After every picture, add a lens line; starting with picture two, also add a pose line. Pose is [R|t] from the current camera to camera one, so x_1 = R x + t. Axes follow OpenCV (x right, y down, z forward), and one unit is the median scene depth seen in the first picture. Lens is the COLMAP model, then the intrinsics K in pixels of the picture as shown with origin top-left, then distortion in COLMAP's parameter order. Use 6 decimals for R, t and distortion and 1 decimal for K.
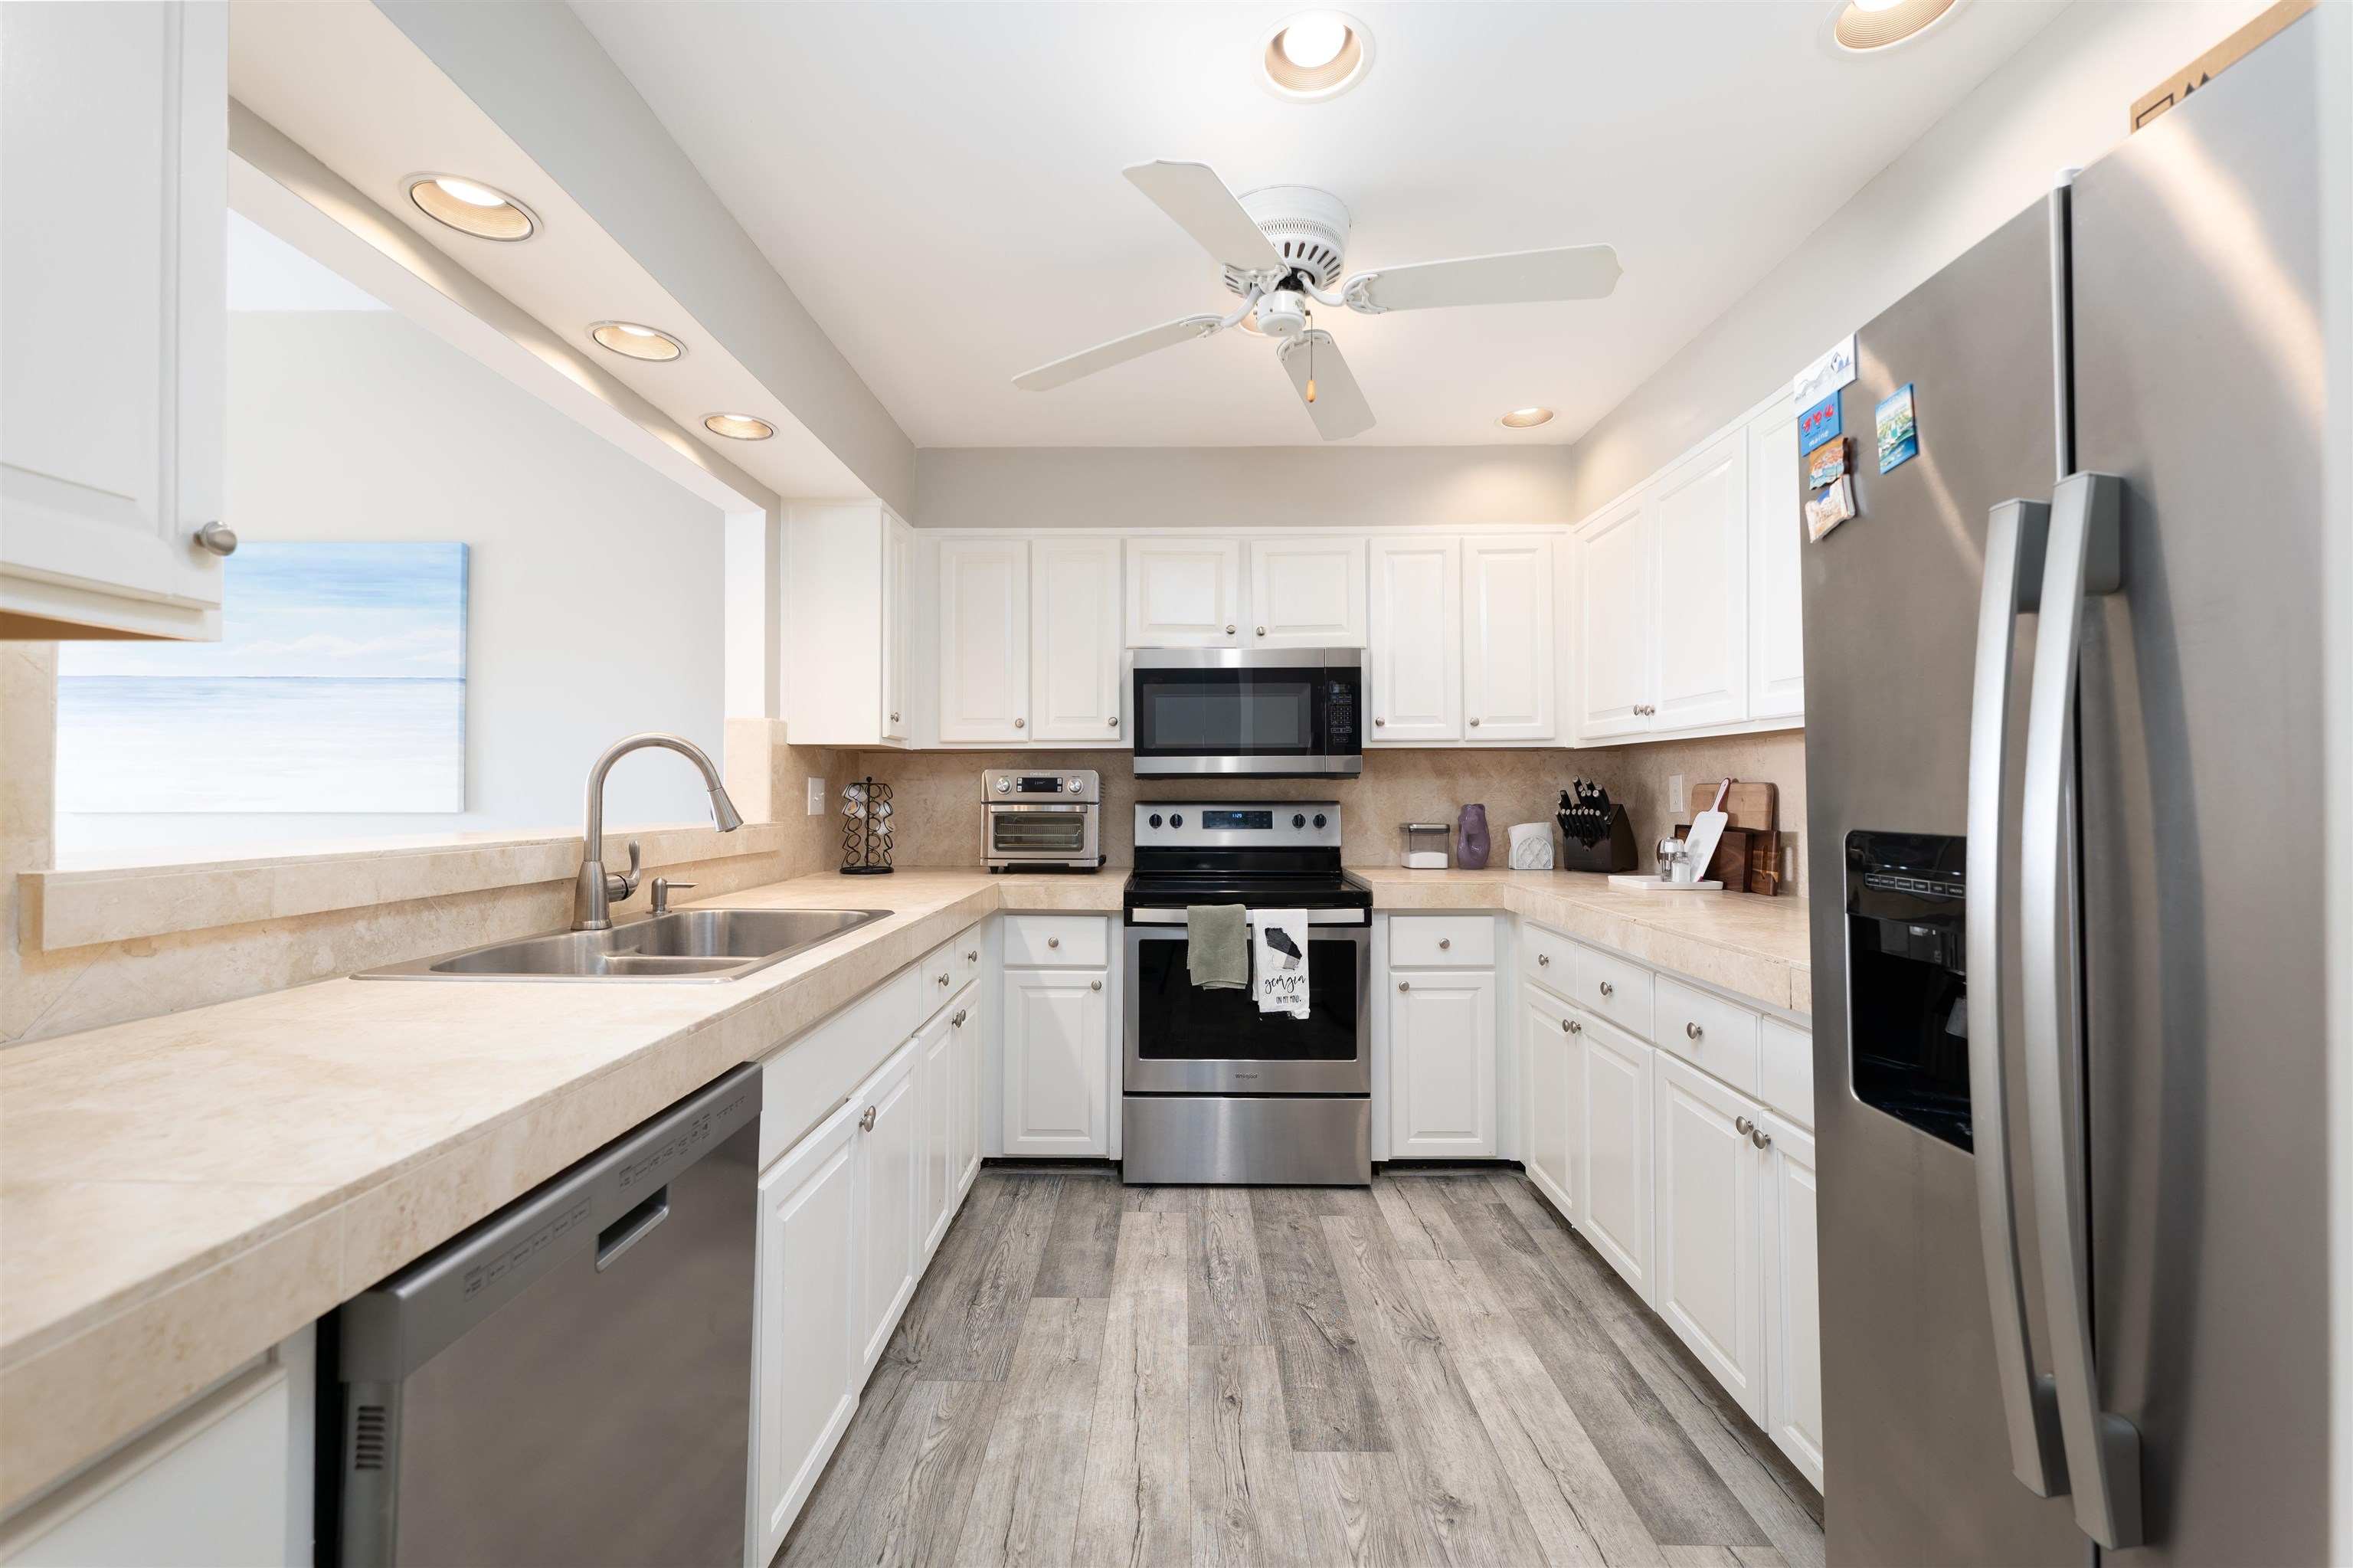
lens RADIAL K [[960.4, 0, 1174.4], [0, 960.4, 776.6], [0, 0, 1]] dist [0.001155, -0.000156]
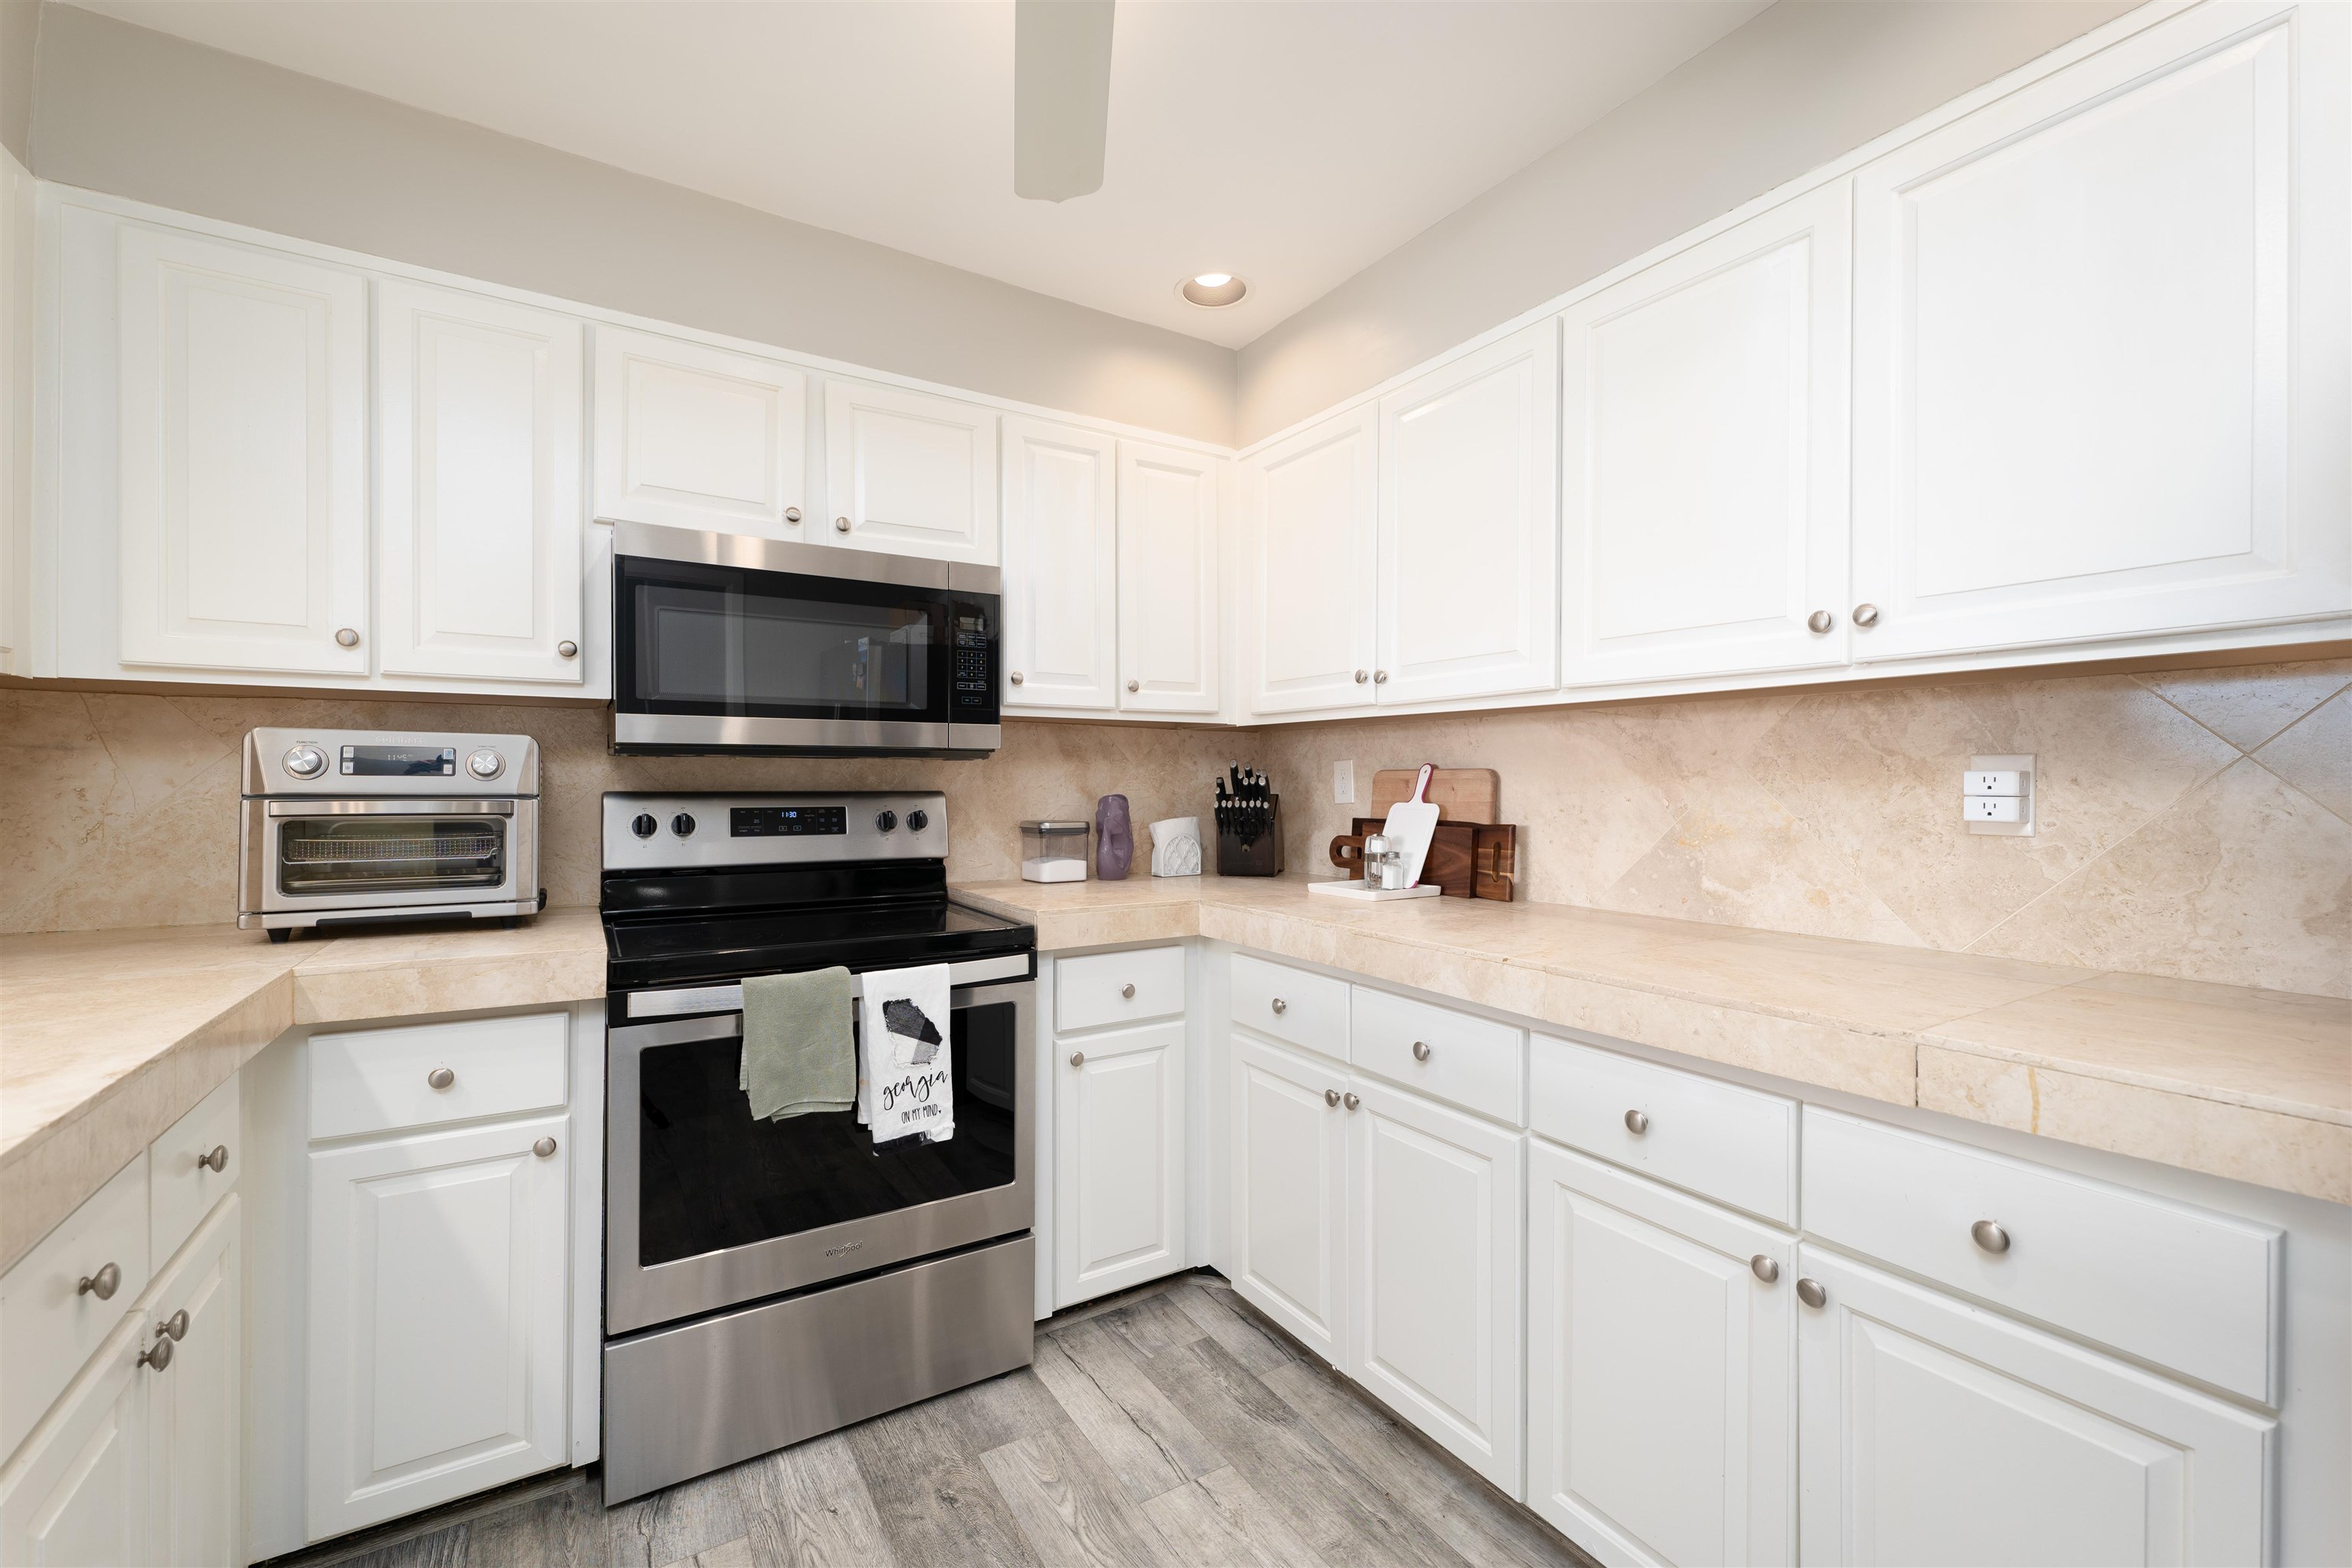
lens RADIAL K [[959.9, 0, 1169.4], [0, 959.9, 785.0], [0, 0, 1]] dist [0.001155, -0.000156]
pose [[0.845512, 0.001512, 0.533955, -0.072858], [-0.011625, 0.999811, 0.015577, 0.009422], [-0.533831, -0.019378, 0.845369, 0.382046]]
